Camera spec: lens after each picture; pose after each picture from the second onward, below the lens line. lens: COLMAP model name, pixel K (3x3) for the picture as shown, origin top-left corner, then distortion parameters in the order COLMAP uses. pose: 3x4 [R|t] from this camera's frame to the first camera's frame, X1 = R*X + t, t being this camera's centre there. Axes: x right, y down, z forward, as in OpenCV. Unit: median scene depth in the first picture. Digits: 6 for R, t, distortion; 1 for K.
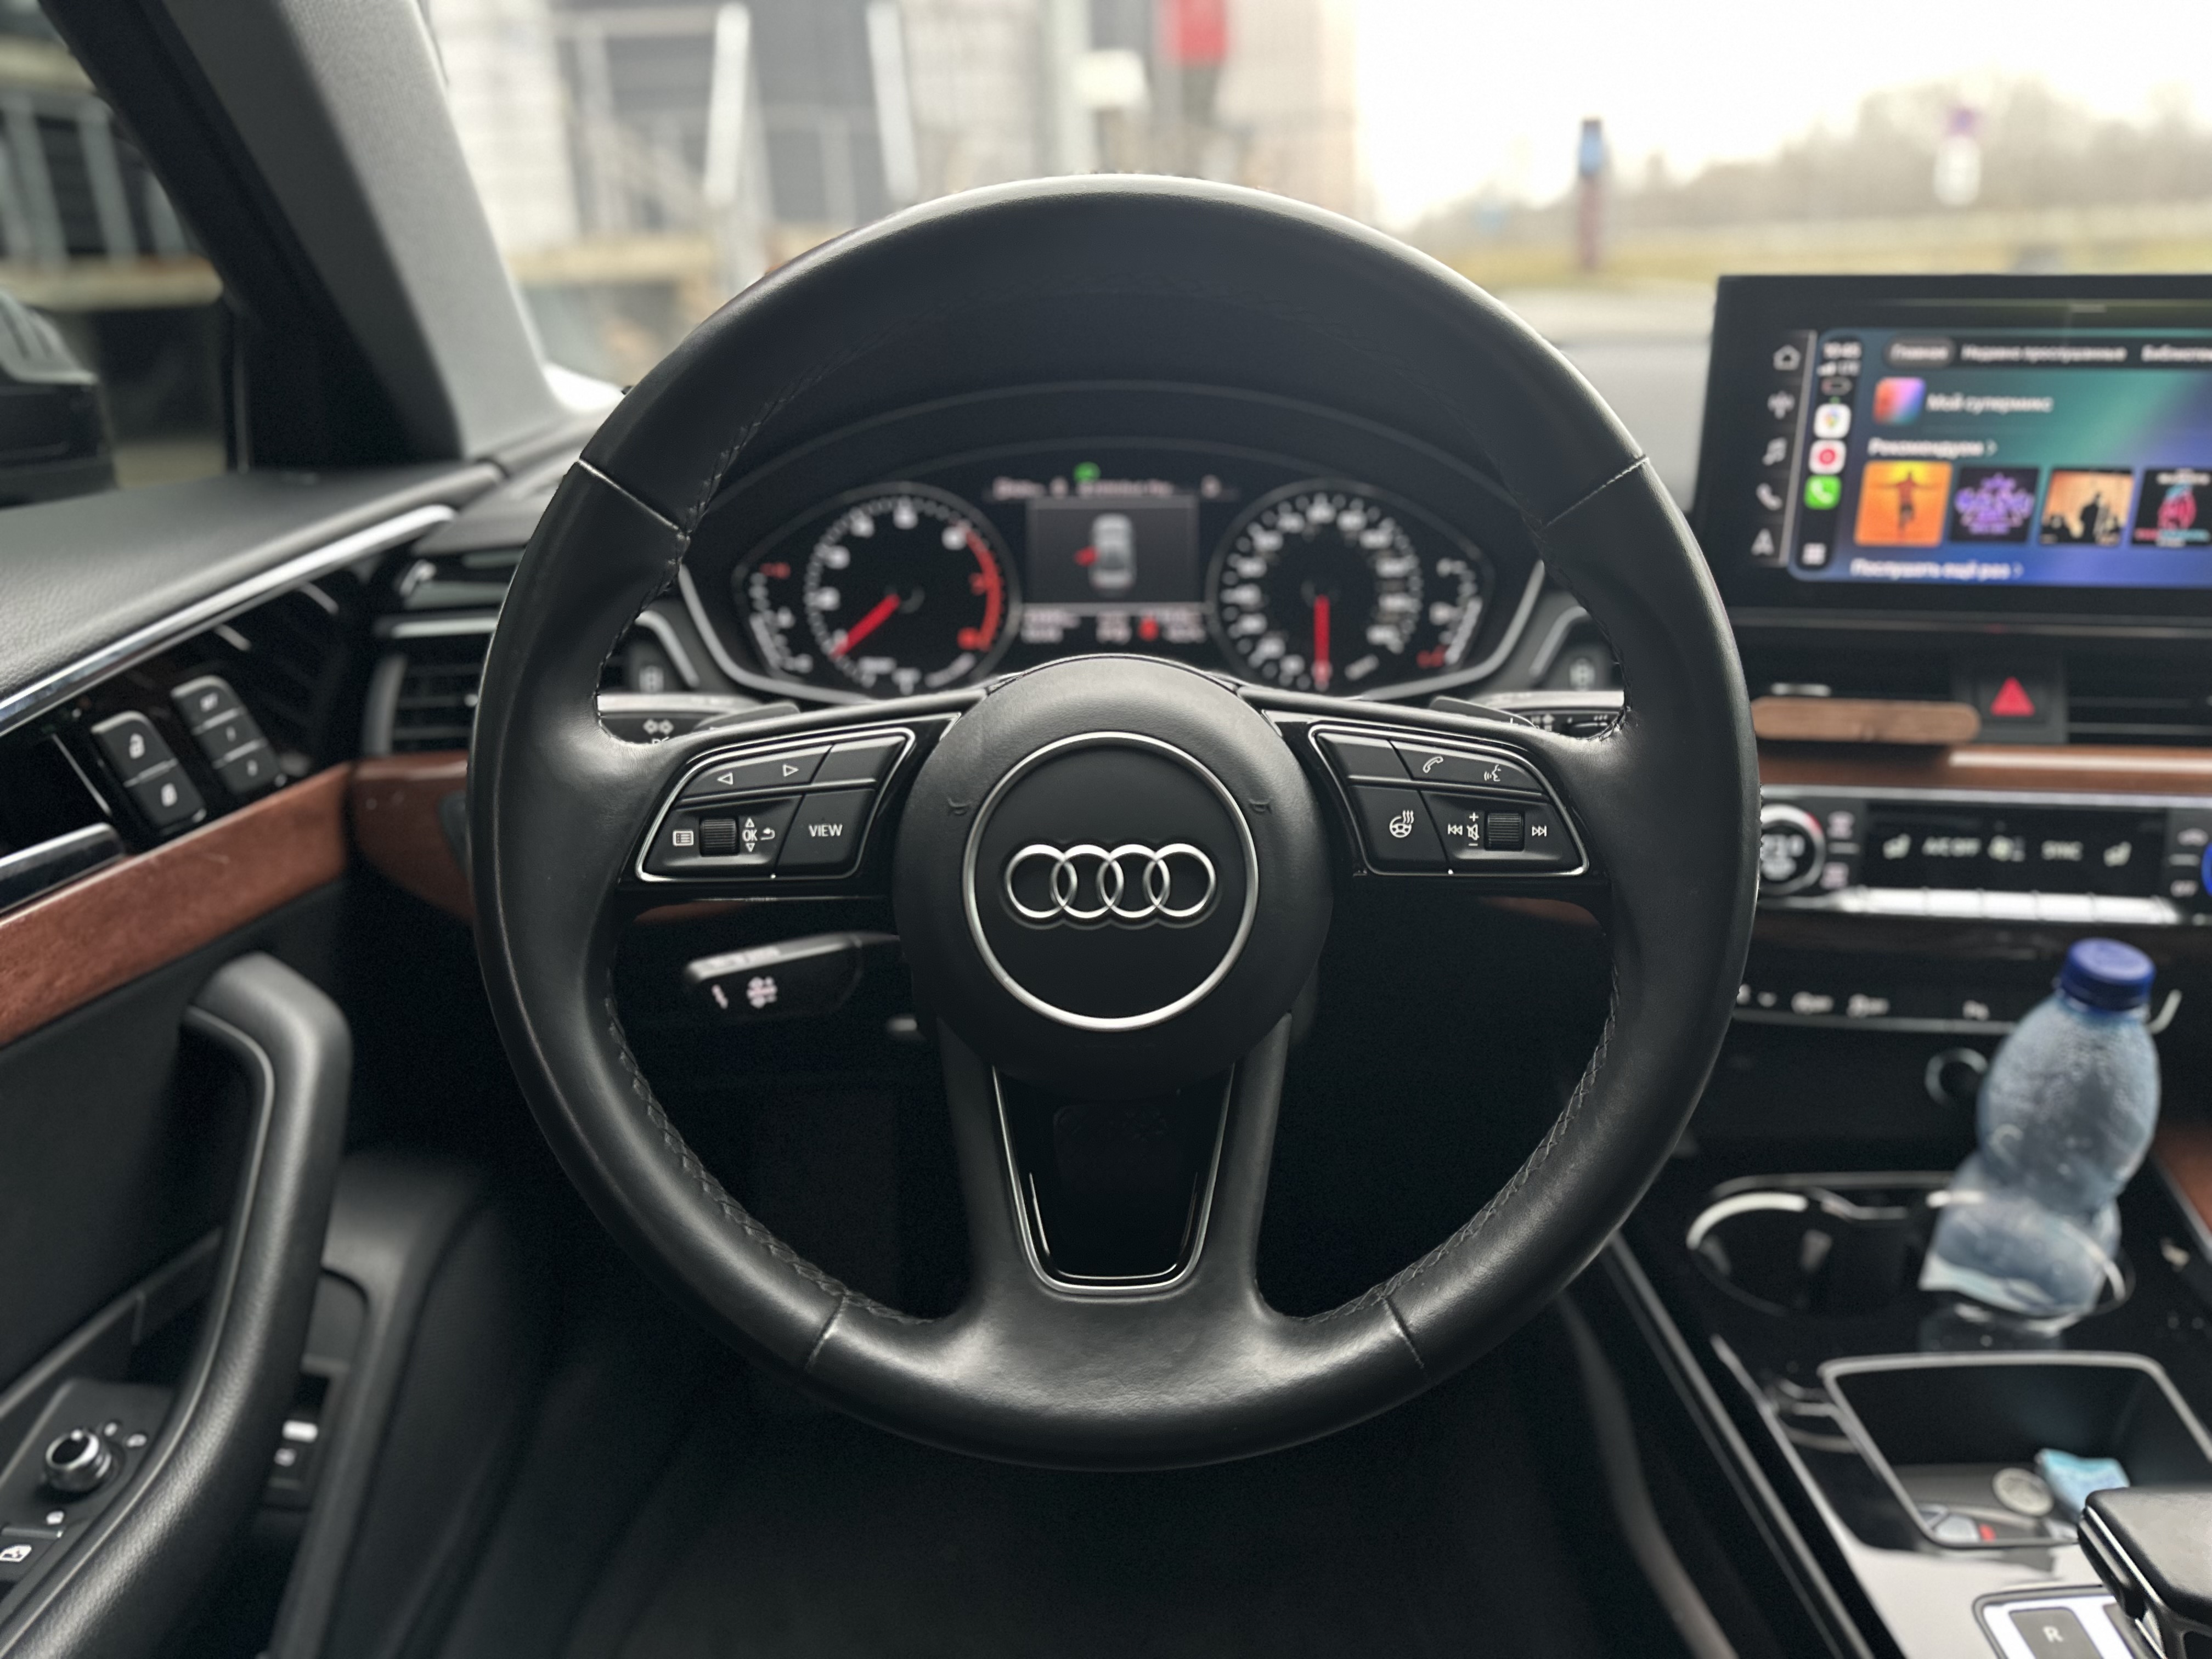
lens RADIAL K [[1528.3, 0, 1127.1], [0, 1528.3, 830.1], [0, 0, 1]] dist [0.083484, -0.120515]
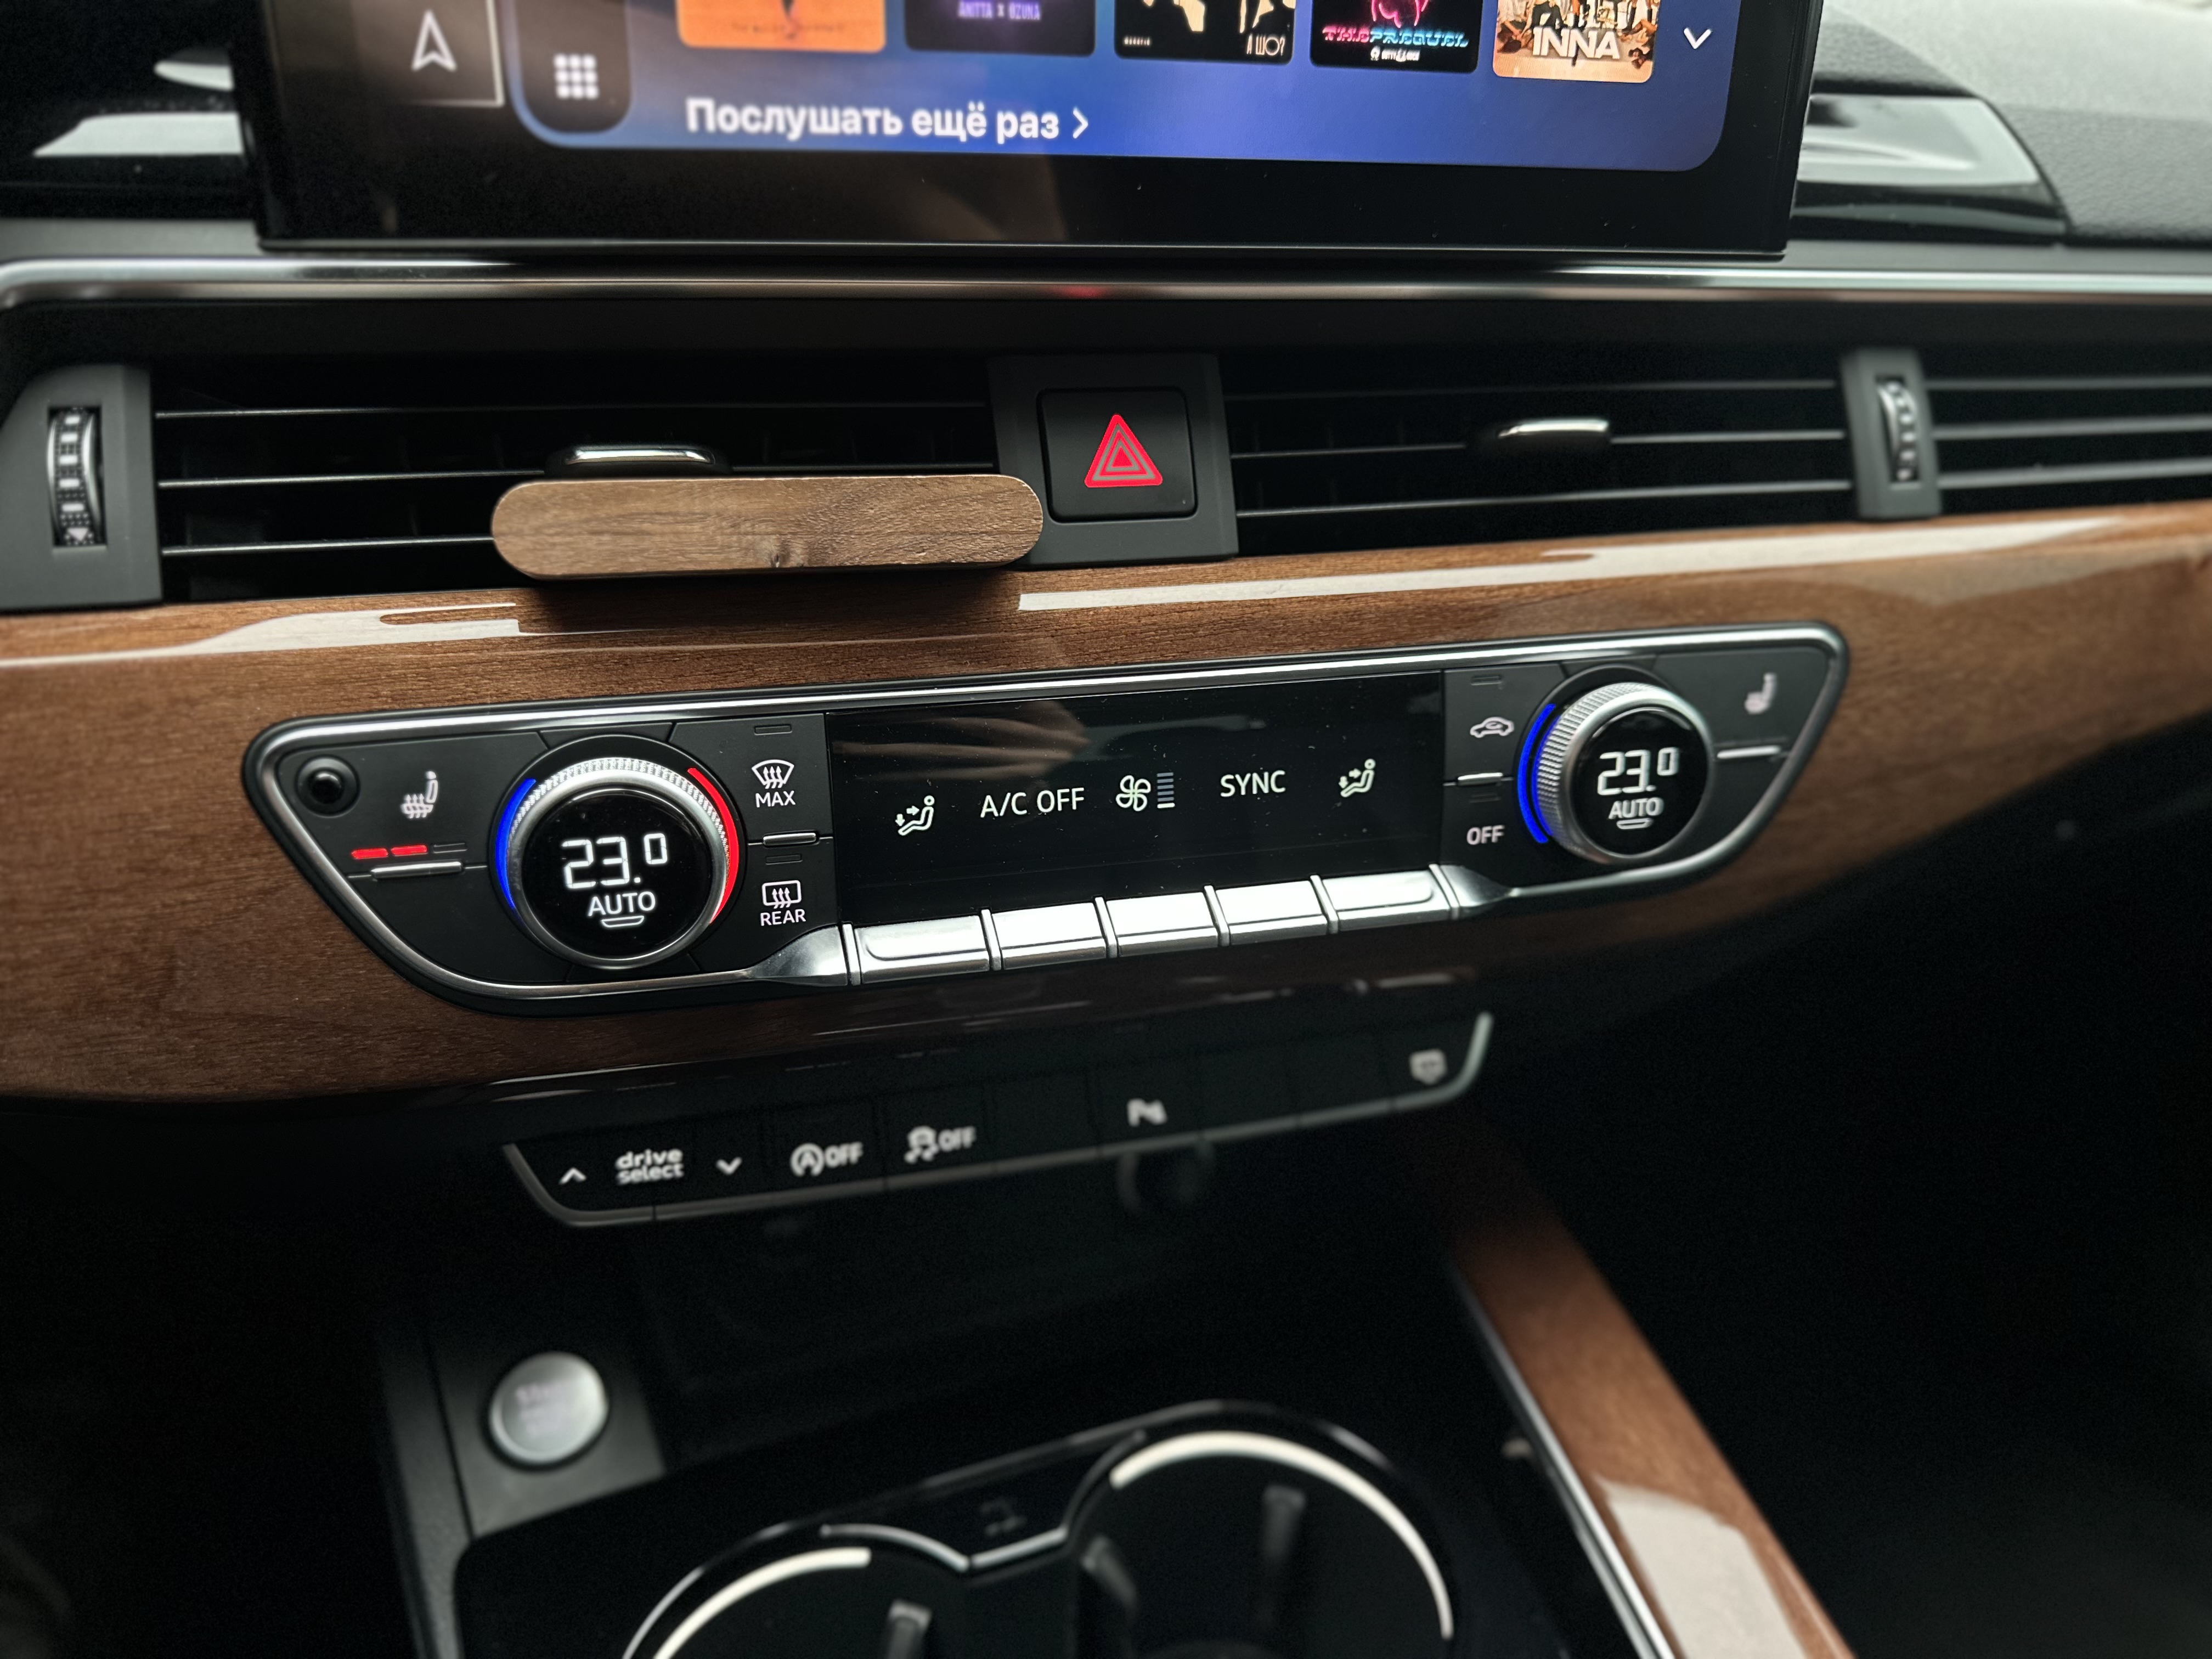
lens RADIAL K [[1555.2, 0, 1106.0], [0, 1555.2, 829.5], [0, 0, 1]] dist [0.018859, -0.002679]
pose [[0.925824, -0.127012, 0.355976, 0.411979], [0.102355, 0.990906, 0.087348, -0.018842], [-0.363833, -0.044433, 0.930404, 0.607477]]
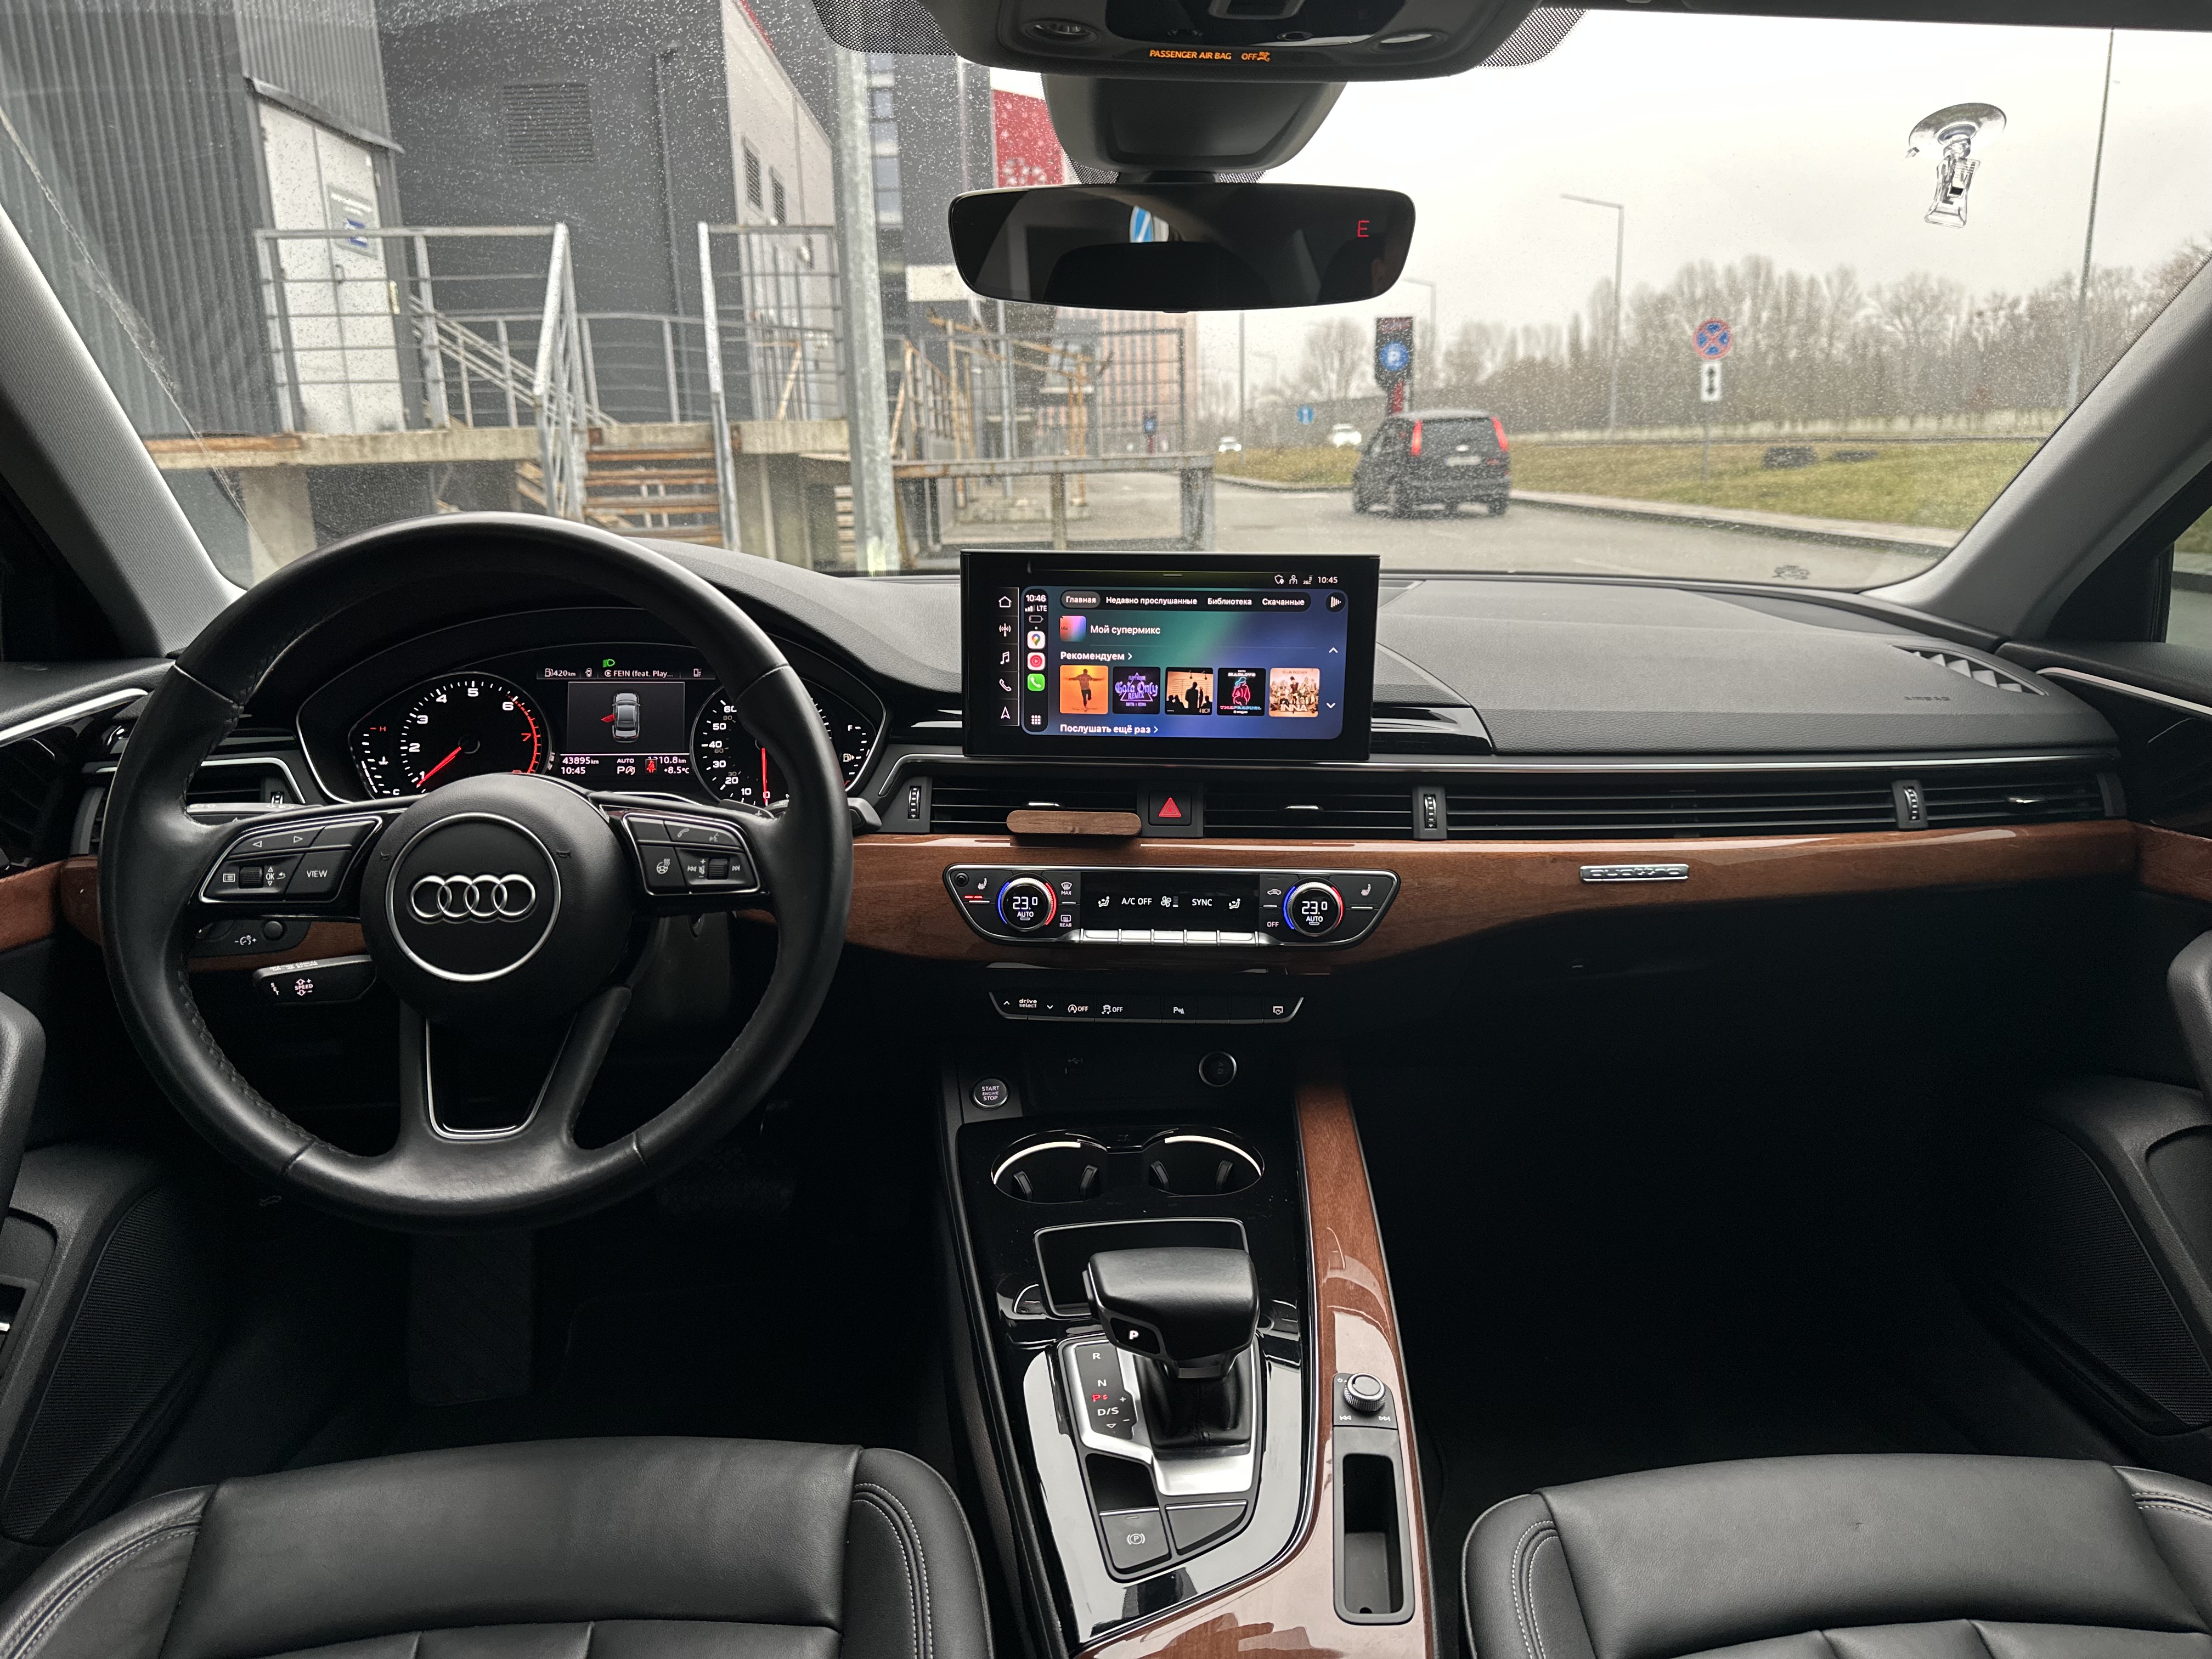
lens RADIAL K [[1528.3, 0, 1127.1], [0, 1528.3, 830.1], [0, 0, 1]] dist [0.083484, -0.120515]
pose [[0.995865, -0.006885, 0.090585, 0.398907], [0.016541, 0.994198, -0.106290, 0.109497], [-0.089328, 0.107349, 0.990200, -0.587670]]
